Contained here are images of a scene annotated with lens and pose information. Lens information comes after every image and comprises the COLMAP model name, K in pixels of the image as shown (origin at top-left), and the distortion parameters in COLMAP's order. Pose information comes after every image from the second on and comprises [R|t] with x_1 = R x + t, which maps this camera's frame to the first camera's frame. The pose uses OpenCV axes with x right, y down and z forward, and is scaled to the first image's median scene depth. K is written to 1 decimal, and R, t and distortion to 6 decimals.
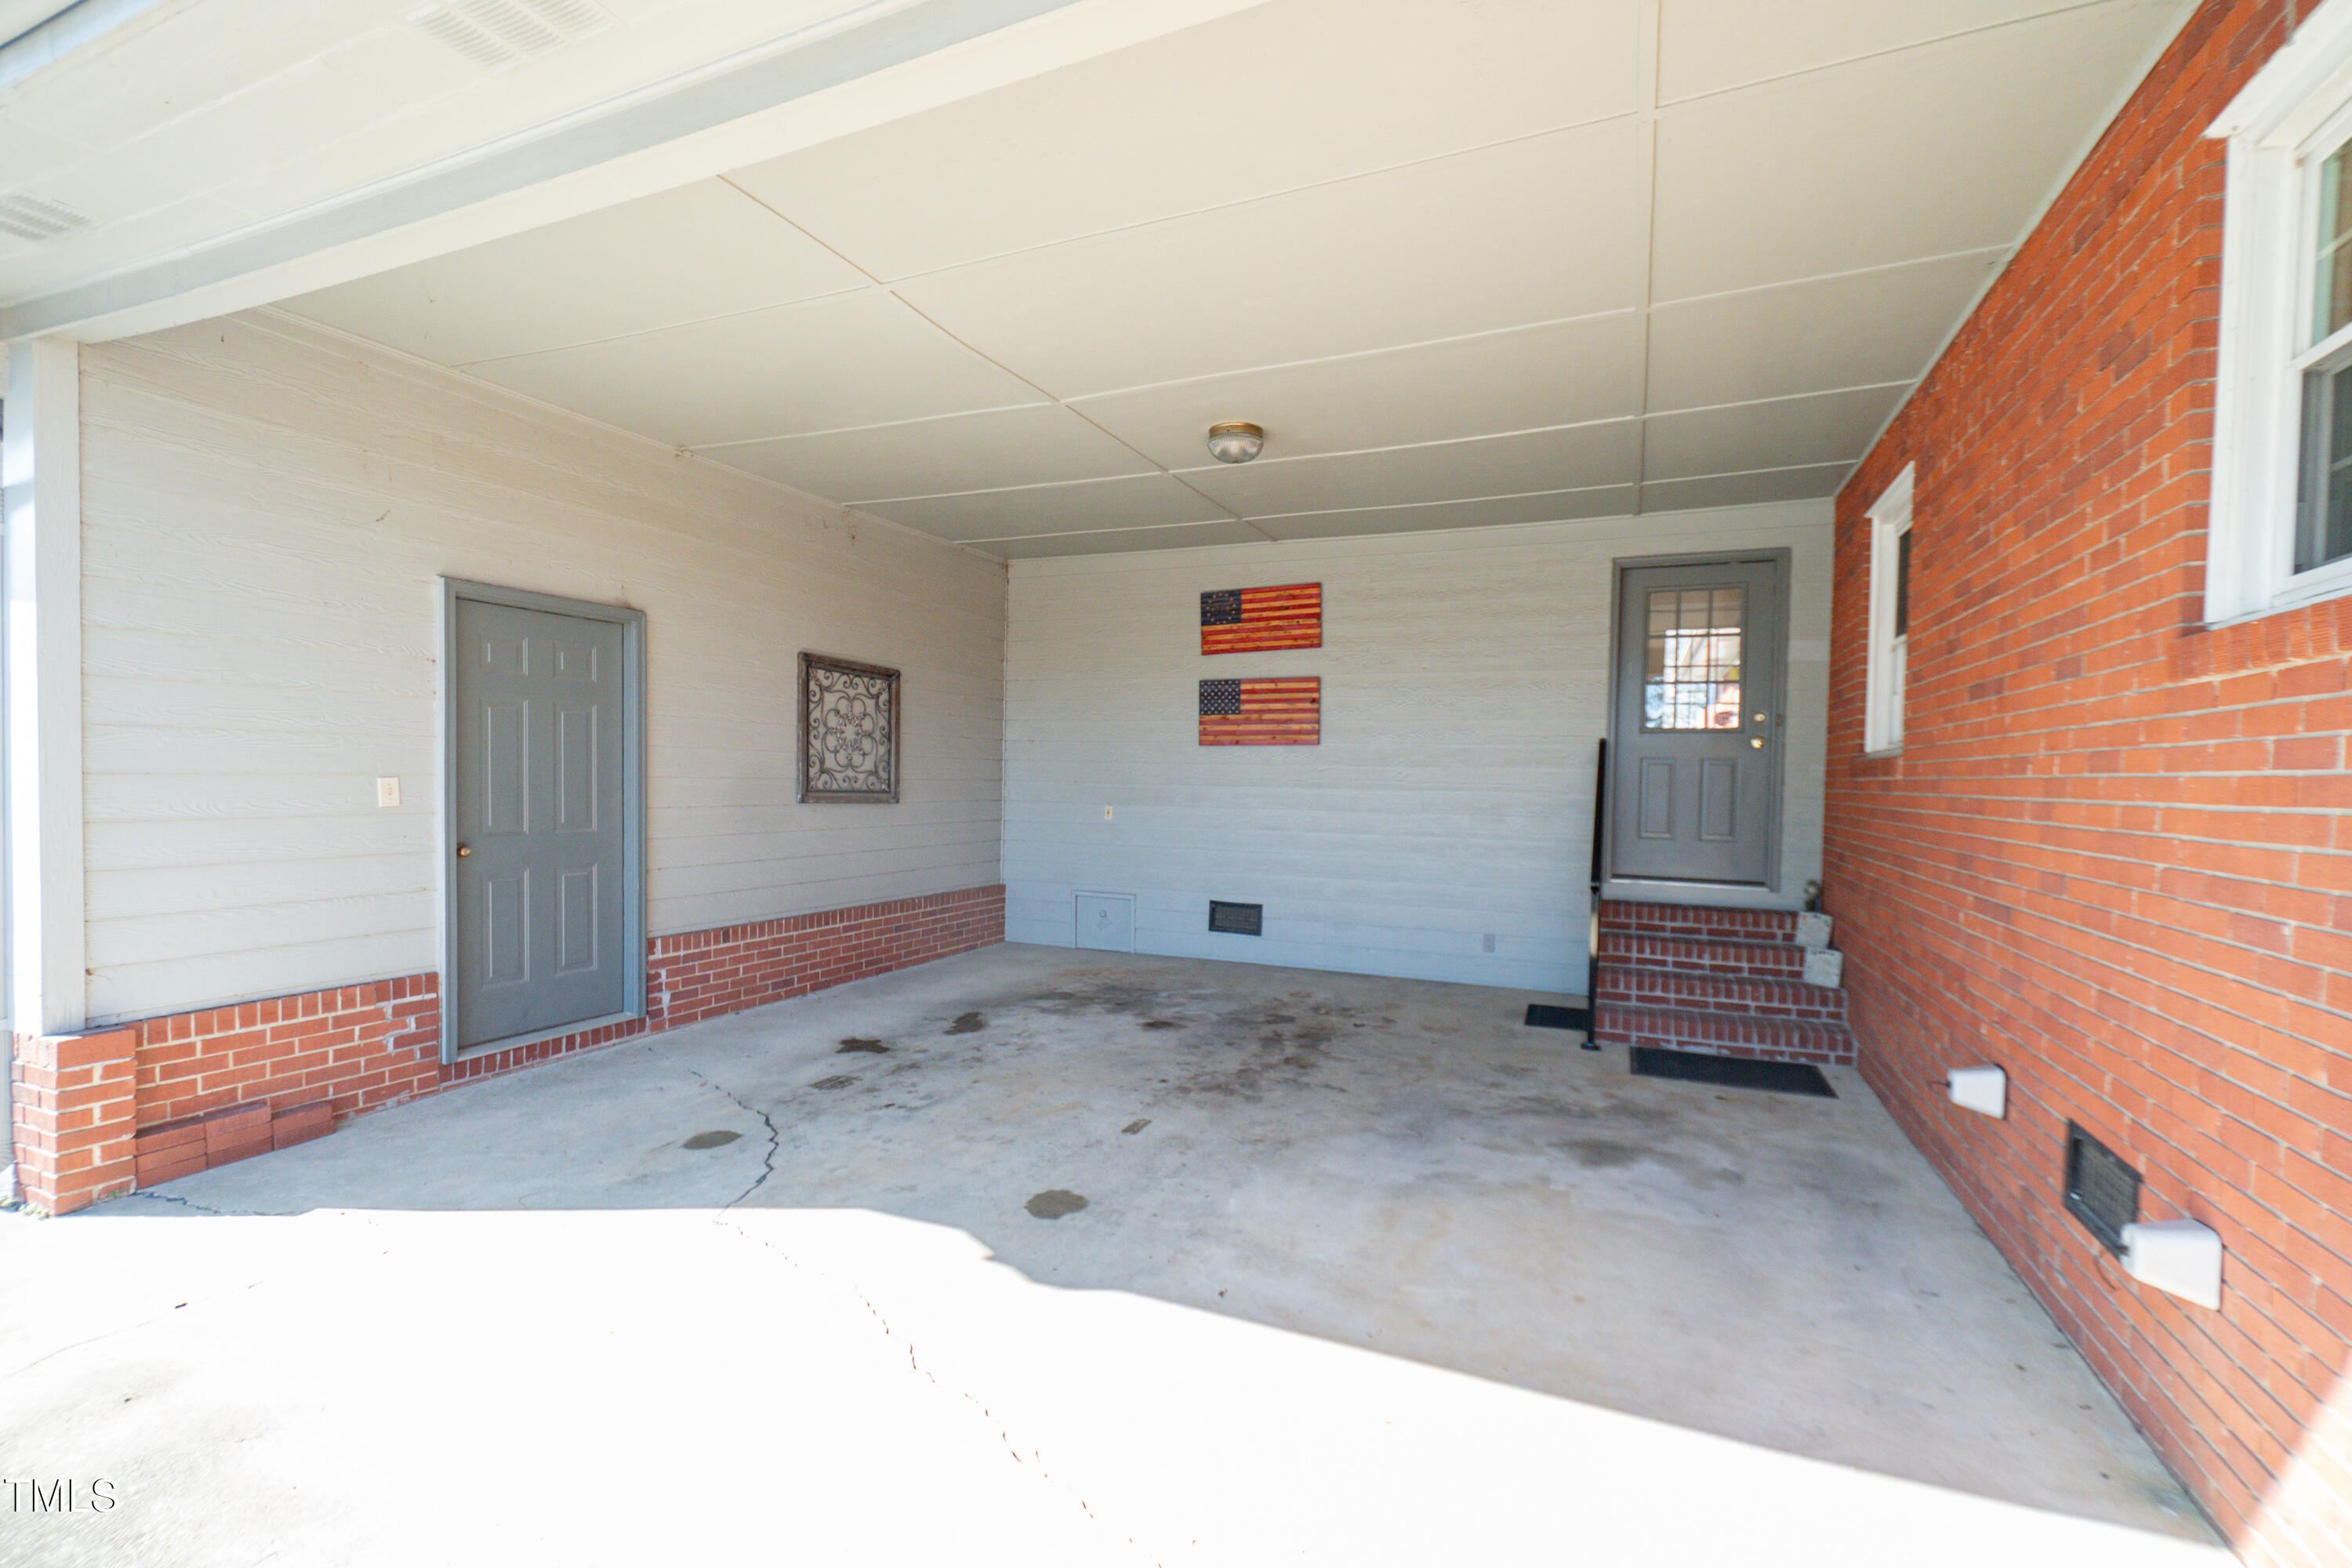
lens RADIAL K [[1034.9, 0, 1181.1], [0, 1034.9, 803.7], [0, 0, 1]] dist [0.008317, -0.006561]
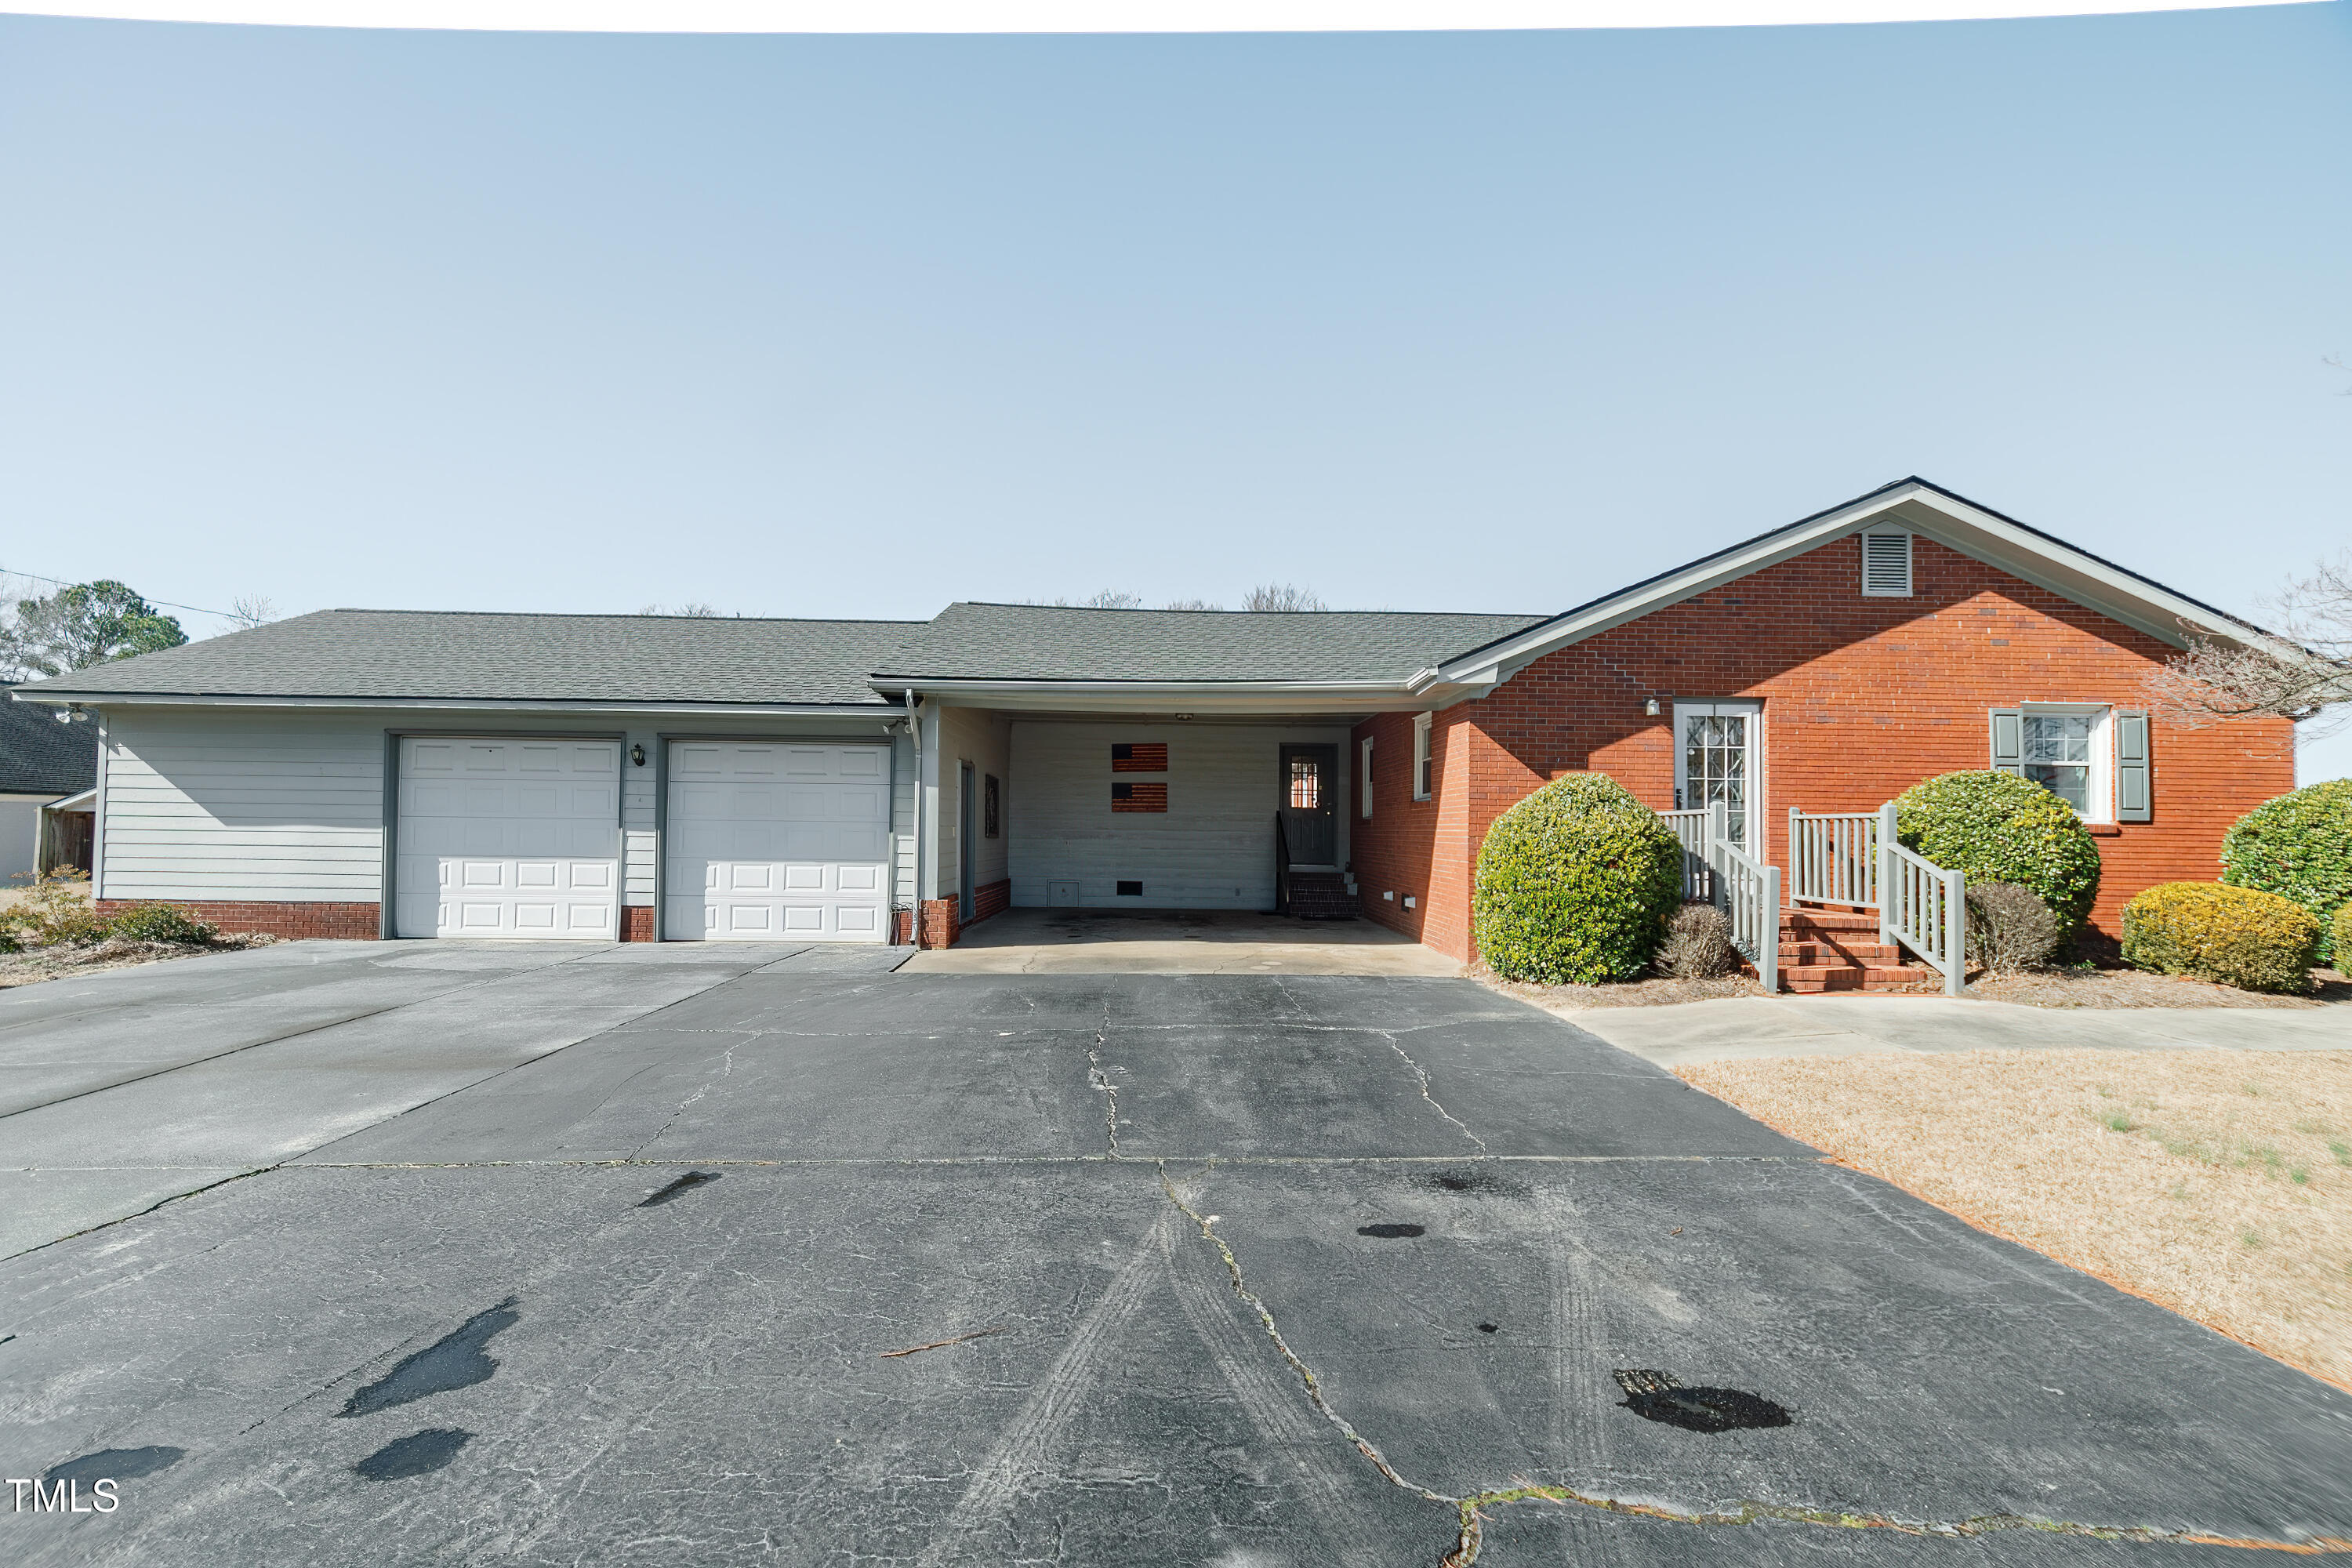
lens RADIAL K [[1034.9, 0, 1181.1], [0, 1034.9, 803.7], [0, 0, 1]] dist [0.008317, -0.006561]
pose [[0.908637, 0.007708, 0.417515, -0.815710], [0.013136, 0.998807, -0.047028, 0.034415], [-0.417380, 0.048216, 0.907452, -1.145025]]
